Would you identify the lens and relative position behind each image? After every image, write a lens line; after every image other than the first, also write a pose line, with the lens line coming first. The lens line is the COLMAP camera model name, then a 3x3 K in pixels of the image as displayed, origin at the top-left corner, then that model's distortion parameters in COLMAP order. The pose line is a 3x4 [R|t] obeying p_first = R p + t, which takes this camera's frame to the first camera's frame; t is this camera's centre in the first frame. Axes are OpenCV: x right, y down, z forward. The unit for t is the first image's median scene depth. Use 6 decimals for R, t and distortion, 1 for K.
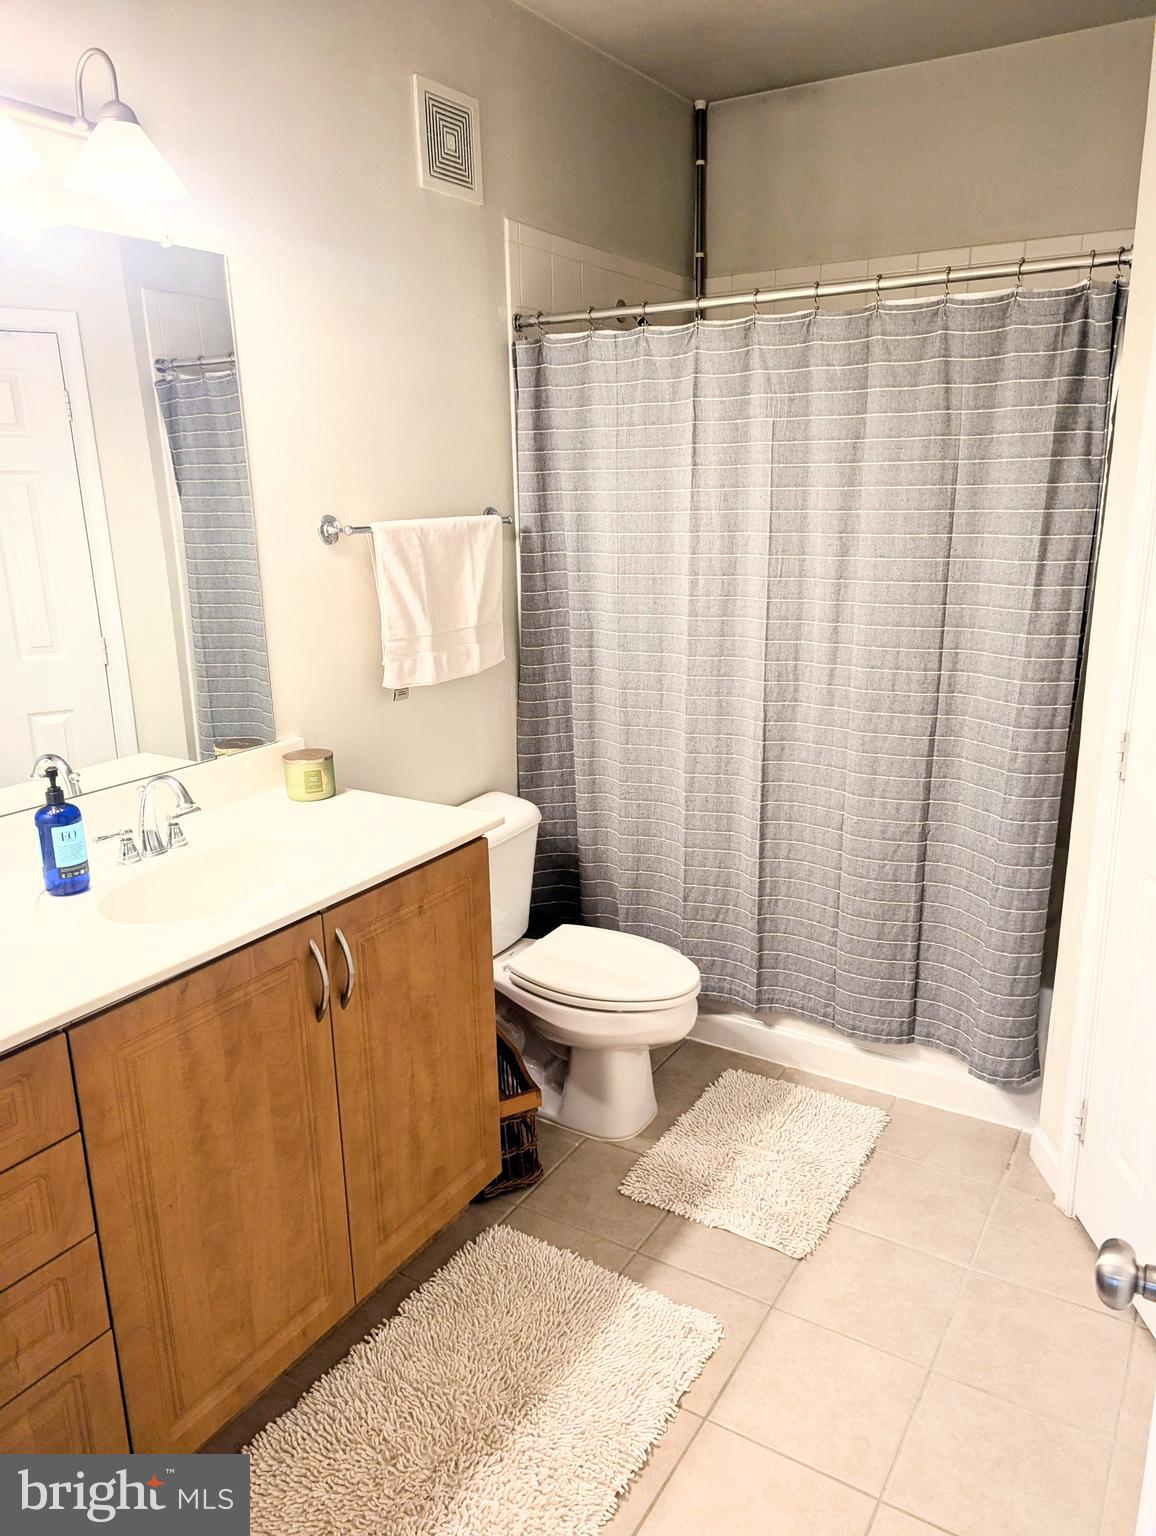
lens RADIAL K [[1078.9, 0, 587.0], [0, 1078.9, 765.4], [0, 0, 1]] dist [0.044894, -0.048465]
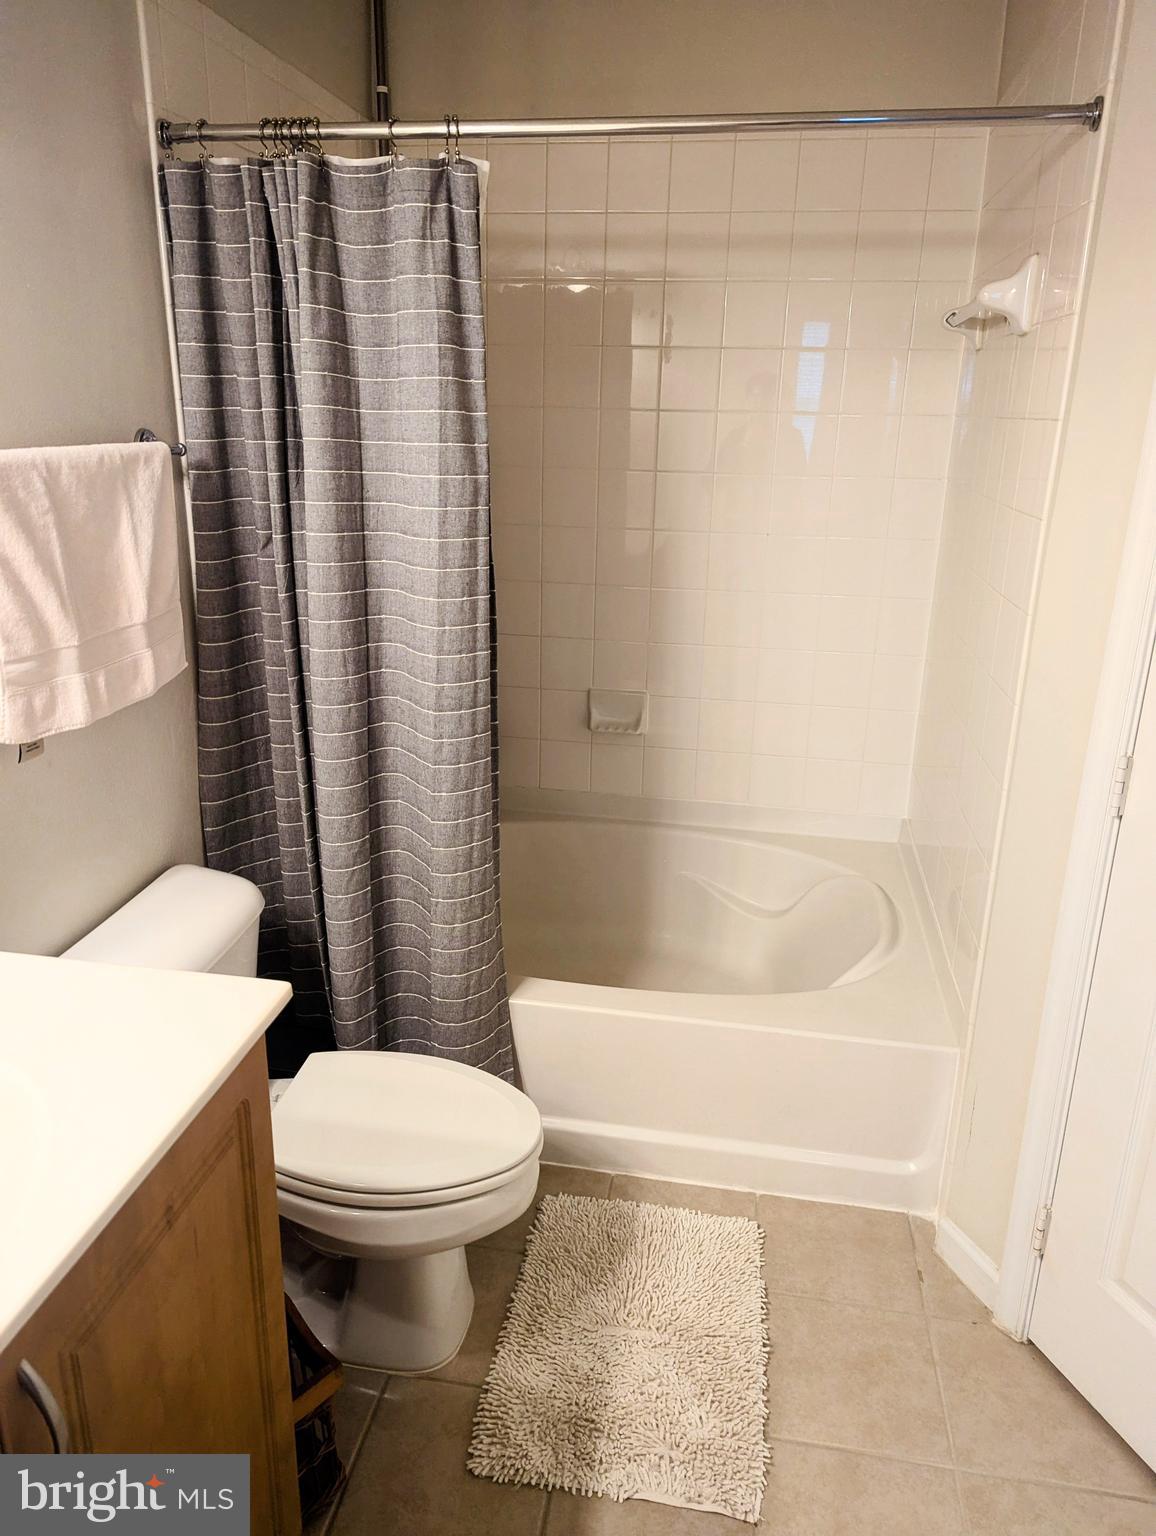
lens RADIAL K [[1078.9, 0, 568.4], [0, 1078.9, 756.1], [0, 0, 1]] dist [0.044894, -0.048465]
pose [[0.931194, -0.080355, 0.355556, -0.104498], [0.060336, 0.995923, 0.067057, -0.079209], [-0.359495, -0.040991, 0.932246, 0.325686]]
